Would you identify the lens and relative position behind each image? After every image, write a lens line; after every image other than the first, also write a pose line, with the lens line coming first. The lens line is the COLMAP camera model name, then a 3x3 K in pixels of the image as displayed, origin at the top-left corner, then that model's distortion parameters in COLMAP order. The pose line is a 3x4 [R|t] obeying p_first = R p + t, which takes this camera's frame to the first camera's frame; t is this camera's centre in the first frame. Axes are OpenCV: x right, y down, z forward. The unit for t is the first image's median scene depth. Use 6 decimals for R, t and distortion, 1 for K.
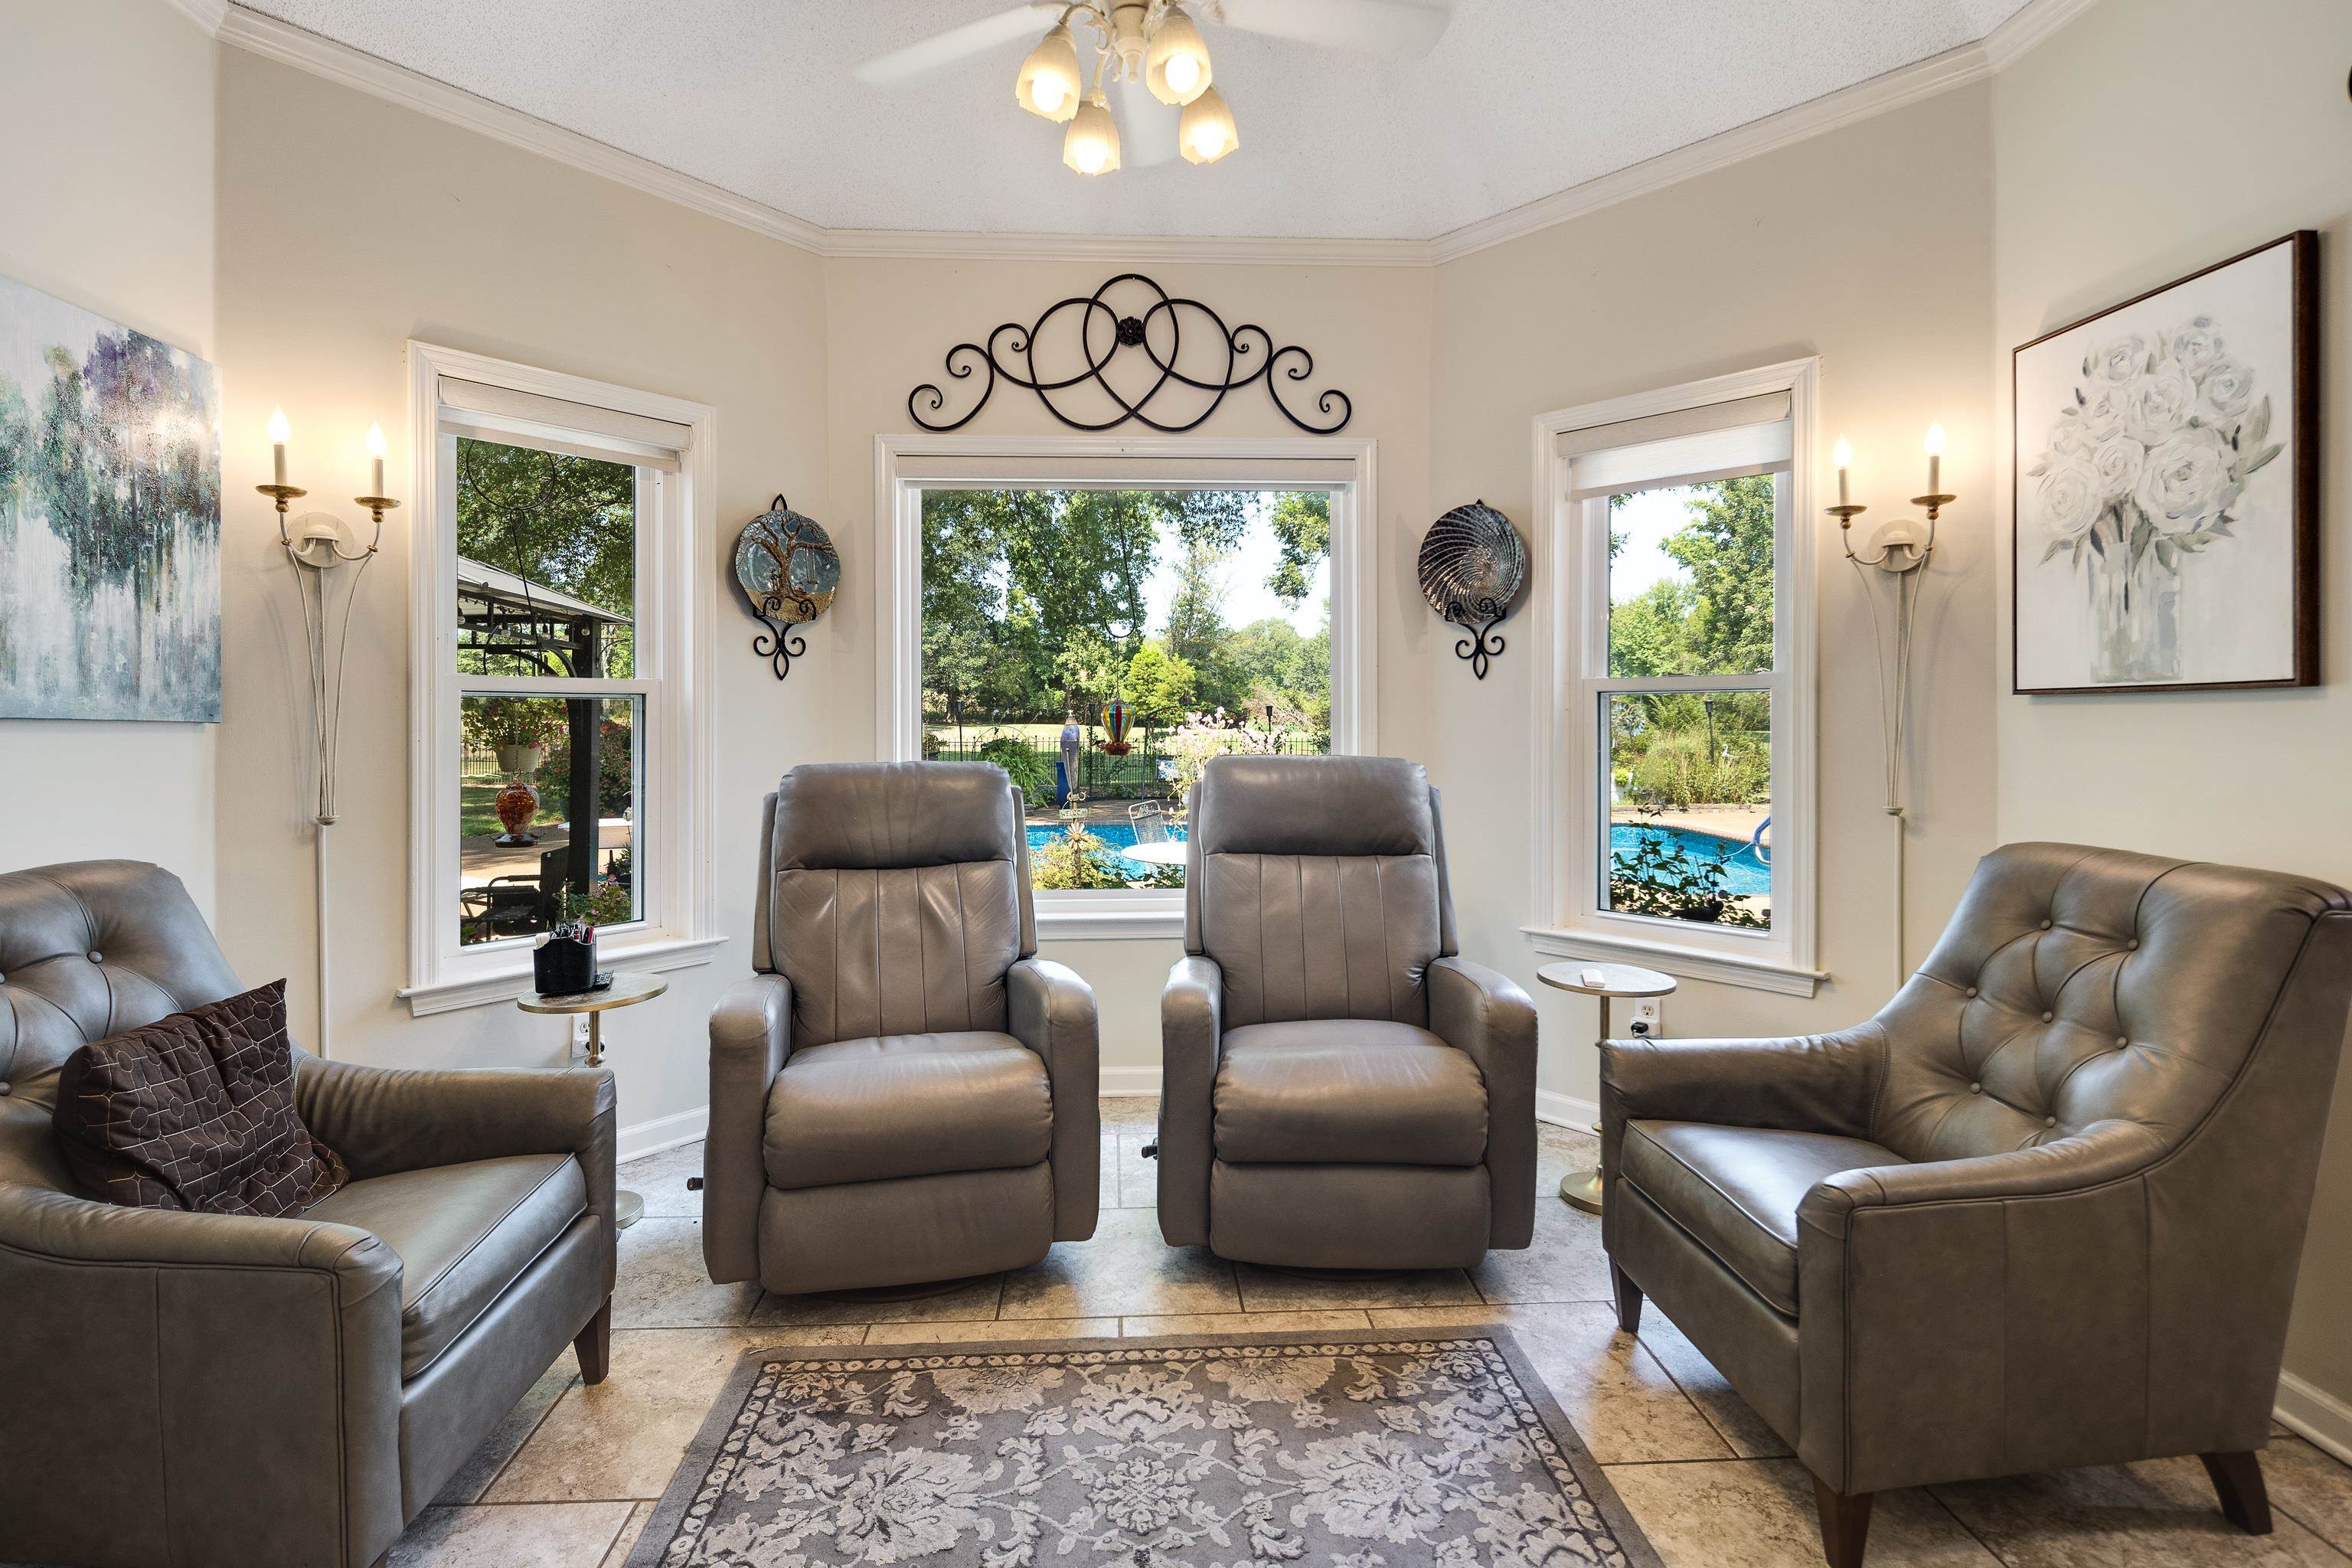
lens RADIAL K [[1145.4, 0, 1168.5], [0, 1145.4, 727.1], [0, 0, 1]] dist [-0.001735, -0.000574]
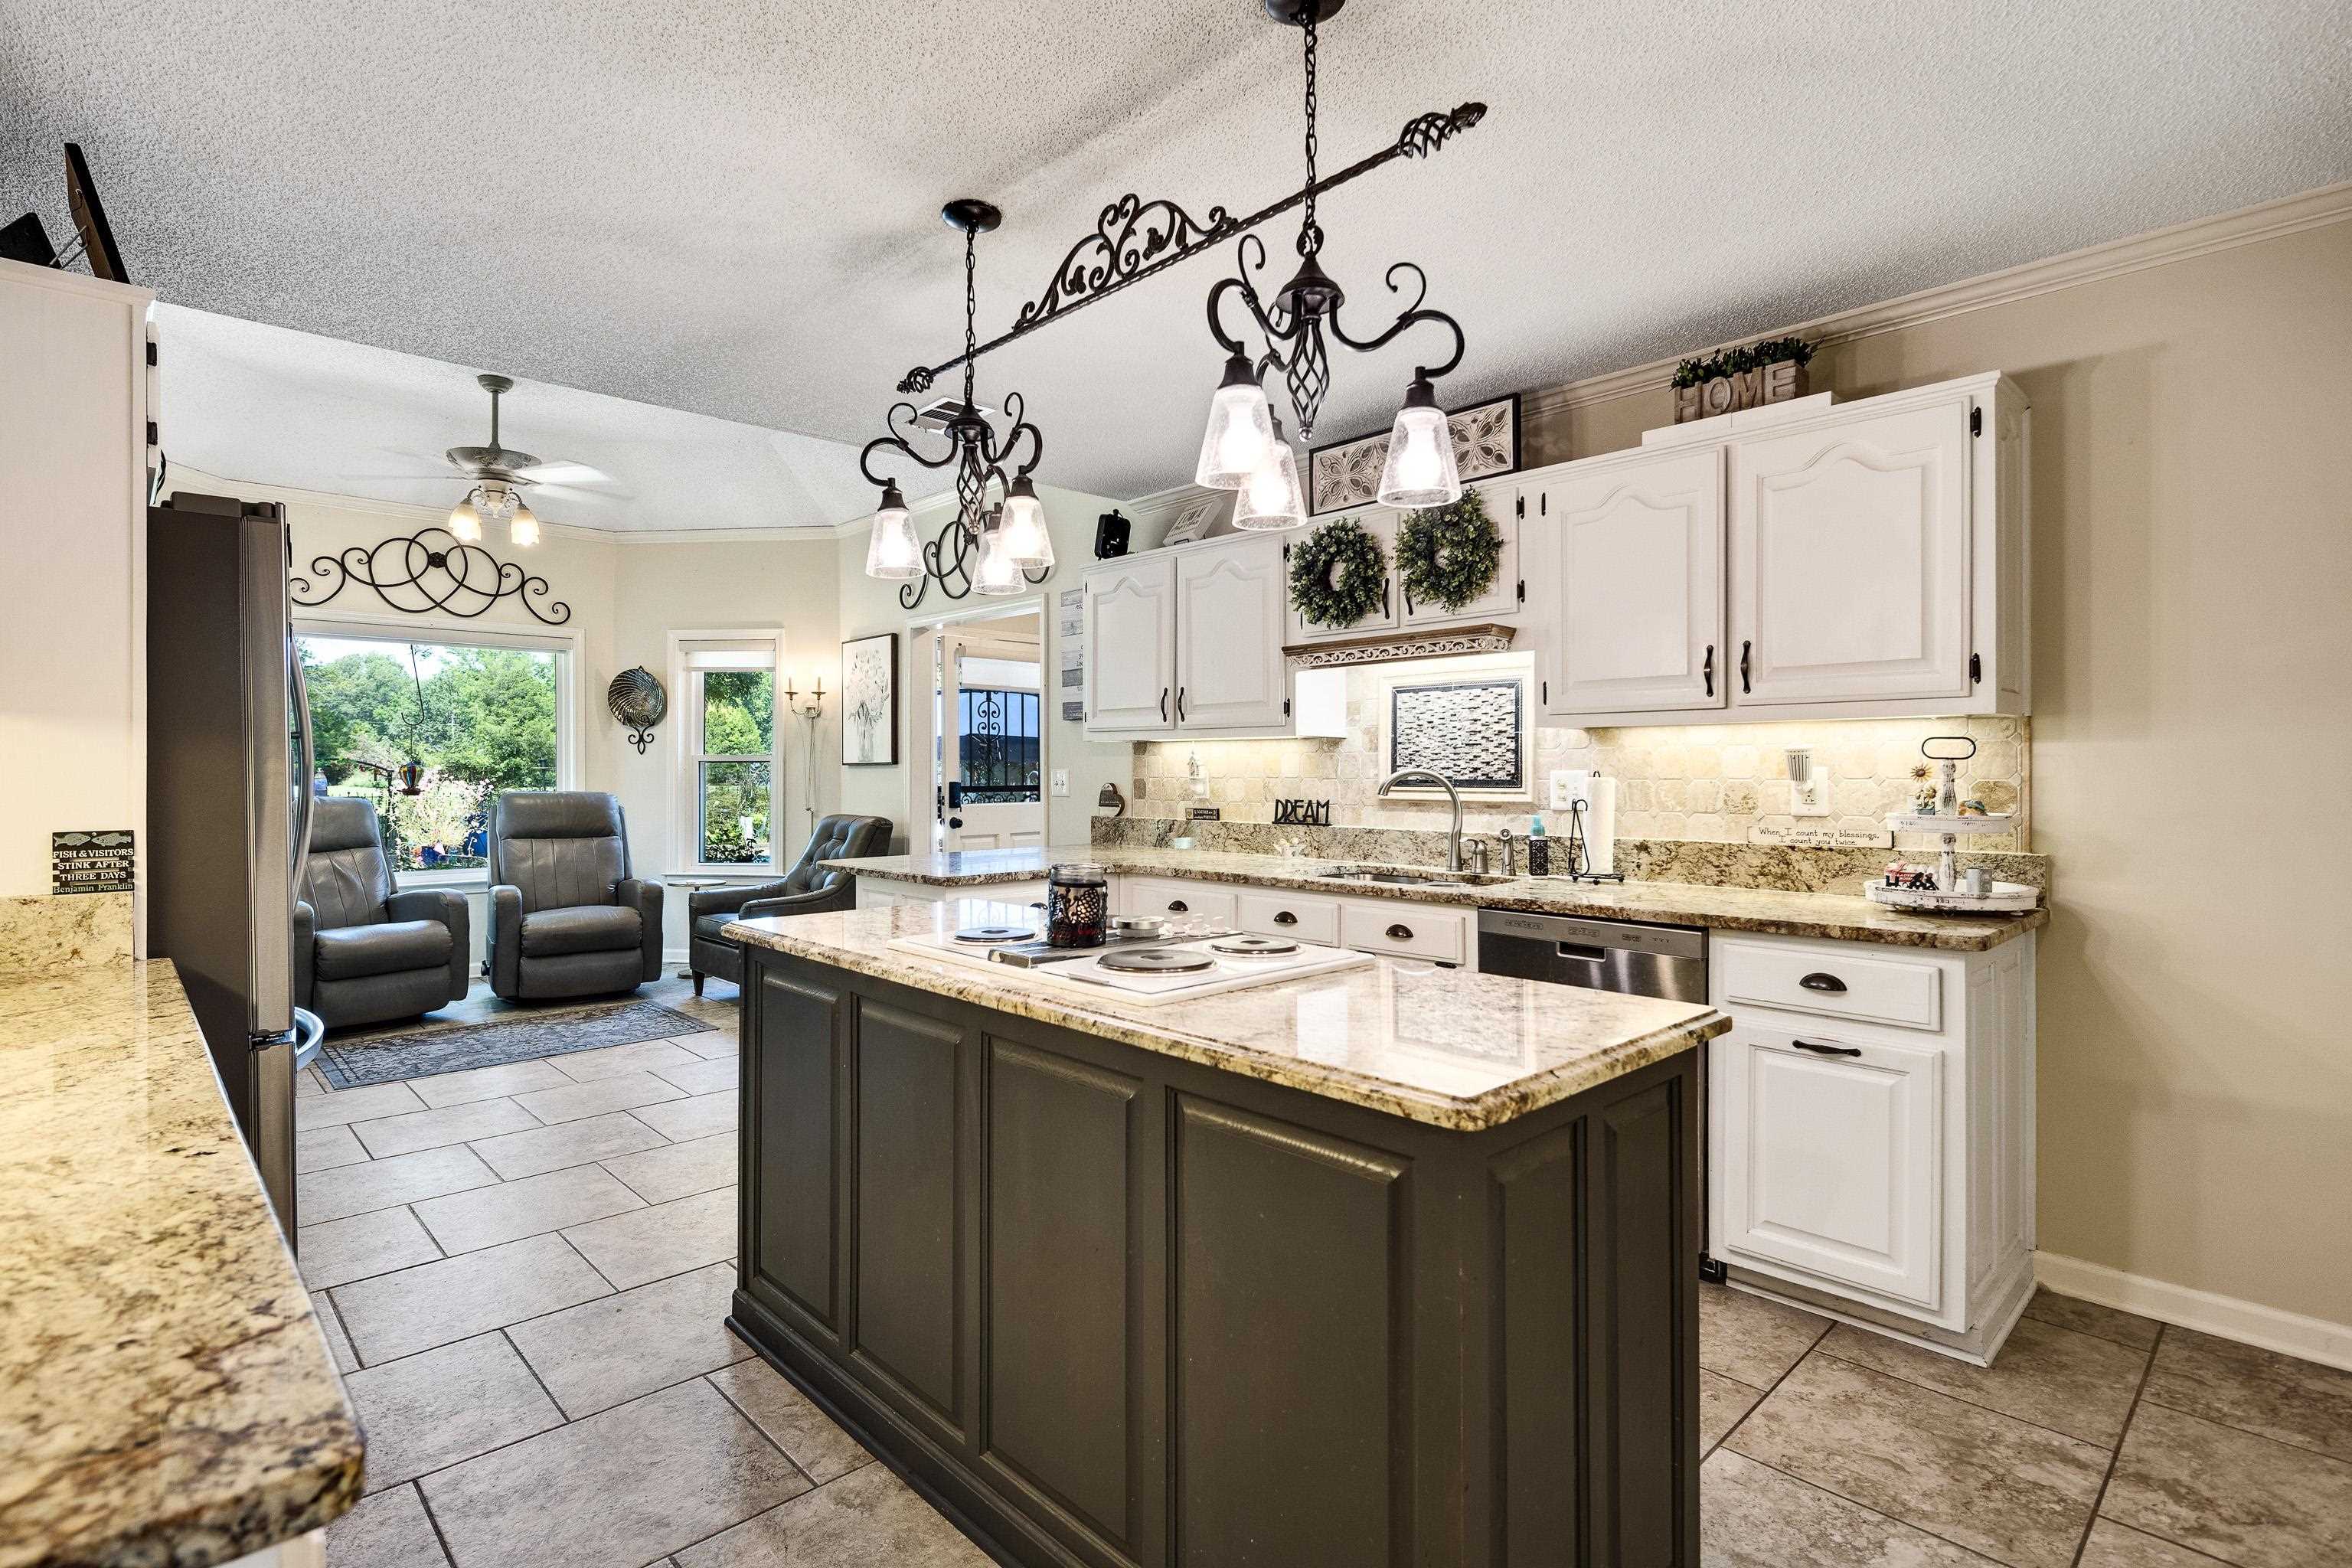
lens RADIAL K [[1145.4, 0, 1174.8], [0, 1145.4, 775.5], [0, 0, 1]] dist [-0.001735, -0.000574]
pose [[0.767521, 0.000426, 0.641024, -0.355434], [0.001009, 0.999998, -0.001873, 0.002583], [-0.641023, 0.002085, 0.767519, -1.366837]]
